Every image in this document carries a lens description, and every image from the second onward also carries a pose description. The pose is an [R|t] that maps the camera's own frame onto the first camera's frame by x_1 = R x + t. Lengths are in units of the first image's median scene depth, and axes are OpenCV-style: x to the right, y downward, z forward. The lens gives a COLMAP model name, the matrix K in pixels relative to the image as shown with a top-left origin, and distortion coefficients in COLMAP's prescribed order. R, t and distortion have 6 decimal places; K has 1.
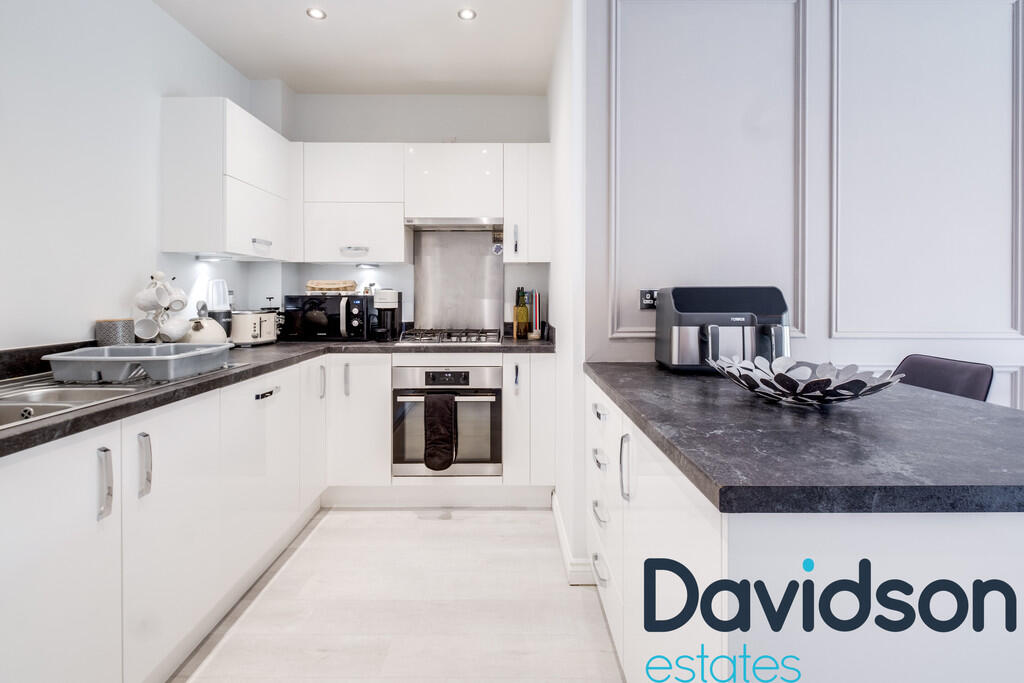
lens RADIAL K [[467.0, 0, 494.8], [0, 467.0, 299.1], [0, 0, 1]] dist [0.003406, 0.001123]
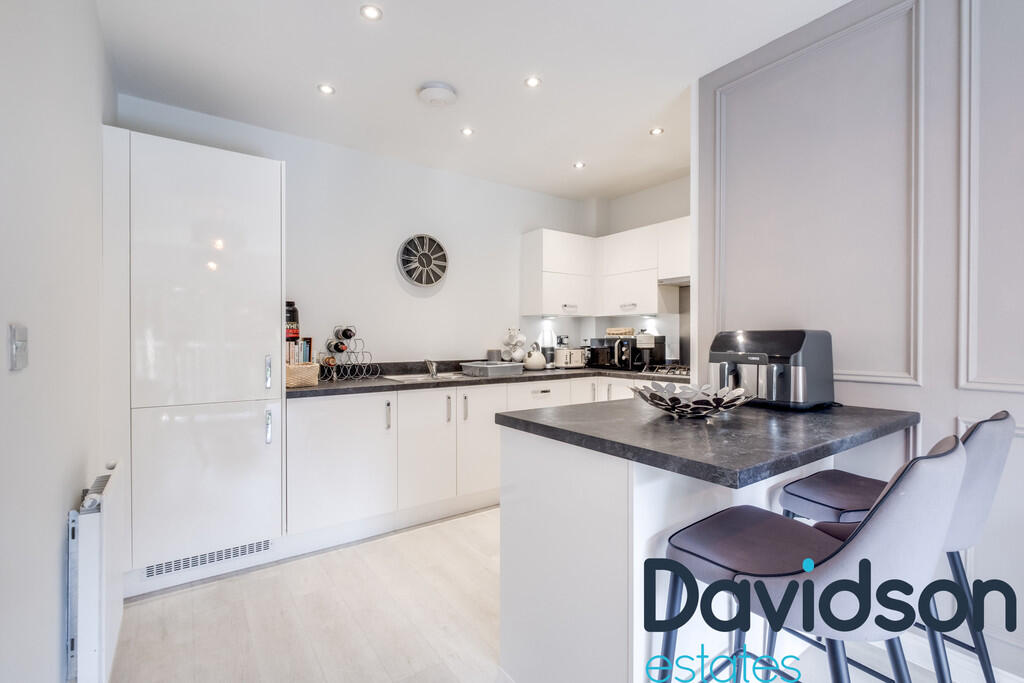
lens RADIAL K [[467.0, 0, 521.0], [0, 467.0, 340.5], [0, 0, 1]] dist [0.003406, 0.001123]
pose [[0.579000, 0.002101, -0.815325, 0.761916], [-0.004691, 0.999989, -0.000754, 0.001378], [0.815314, 0.004262, 0.579003, -0.097836]]
